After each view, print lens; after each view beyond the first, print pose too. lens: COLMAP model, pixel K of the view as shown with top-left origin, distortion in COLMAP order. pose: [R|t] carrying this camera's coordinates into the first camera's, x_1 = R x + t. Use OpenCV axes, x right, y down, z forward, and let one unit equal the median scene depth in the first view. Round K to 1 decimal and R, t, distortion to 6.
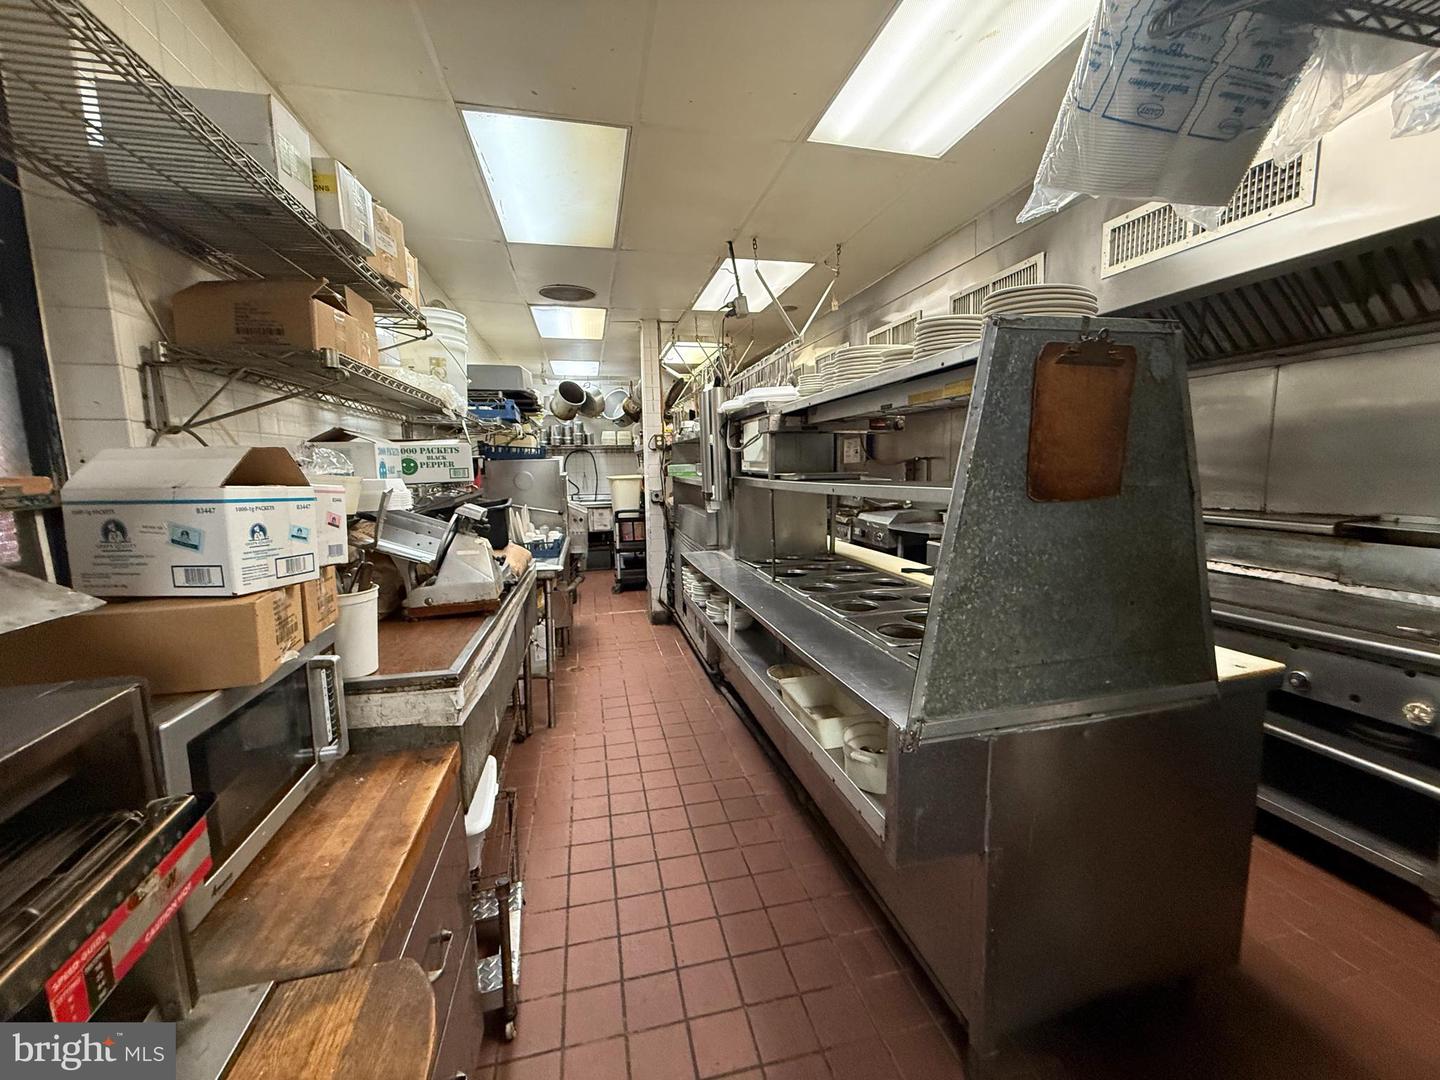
lens RADIAL K [[574.5, 0, 717.4], [0, 574.5, 539.6], [0, 0, 1]] dist [-0.000040, -0.000206]
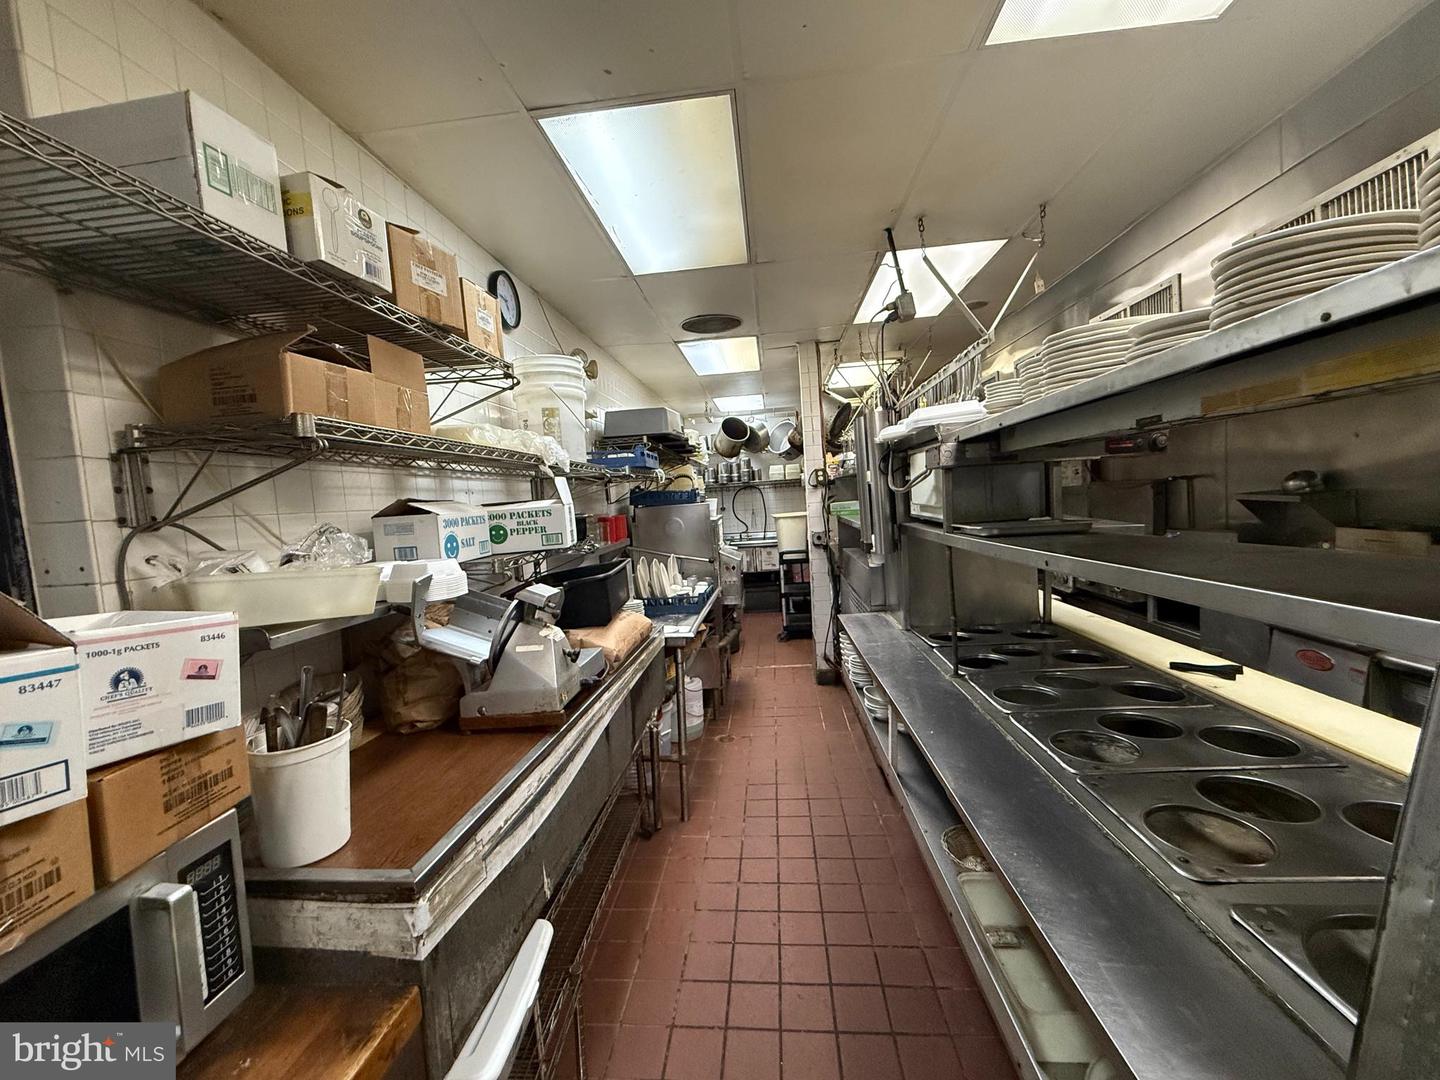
lens RADIAL K [[574.5, 0, 717.4], [0, 574.5, 539.6], [0, 0, 1]] dist [-0.000040, -0.000206]
pose [[0.948776, -0.022788, -0.315125, 0.037041], [0.007500, 0.998739, -0.049642, -0.048846], [0.315859, 0.044736, 0.947751, 0.183728]]
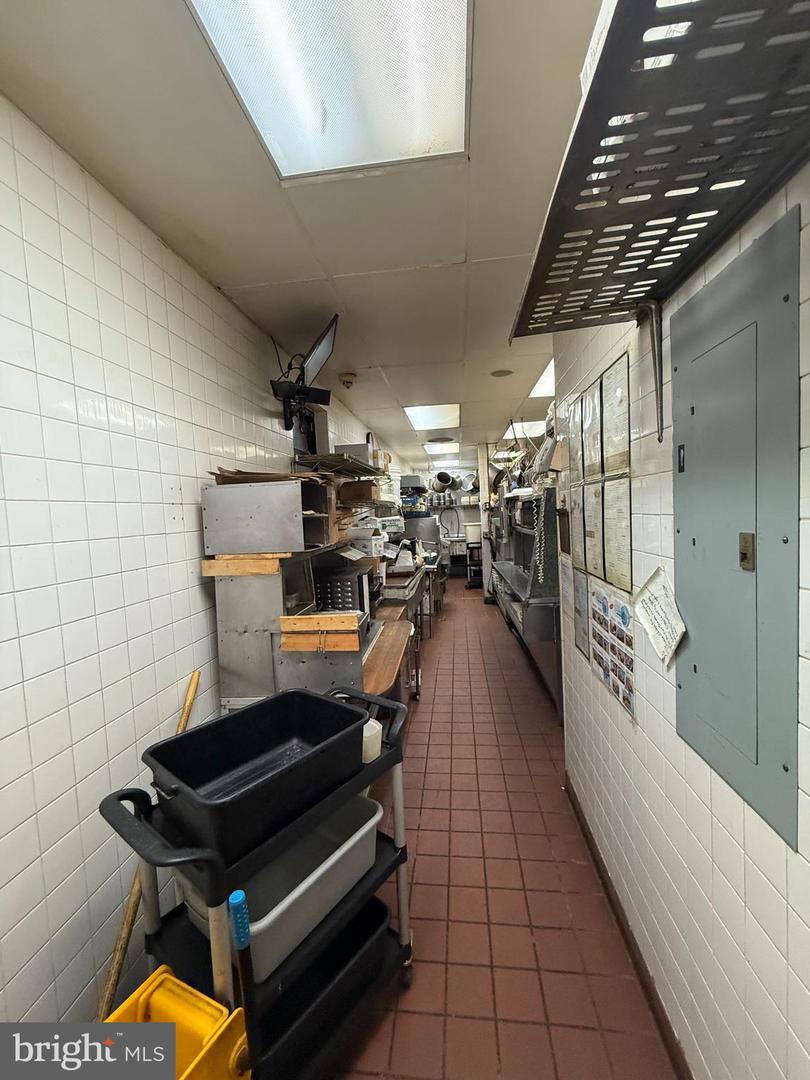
lens RADIAL K [[430.9, 0, 406.5], [0, 430.9, 537.8], [0, 0, 1]] dist [-0.000040, -0.000206]
pose [[0.941763, -0.009805, -0.336135, 0.191203], [-0.012038, 0.997951, -0.062838, 0.040708], [0.336062, 0.063225, 0.939715, -0.644175]]
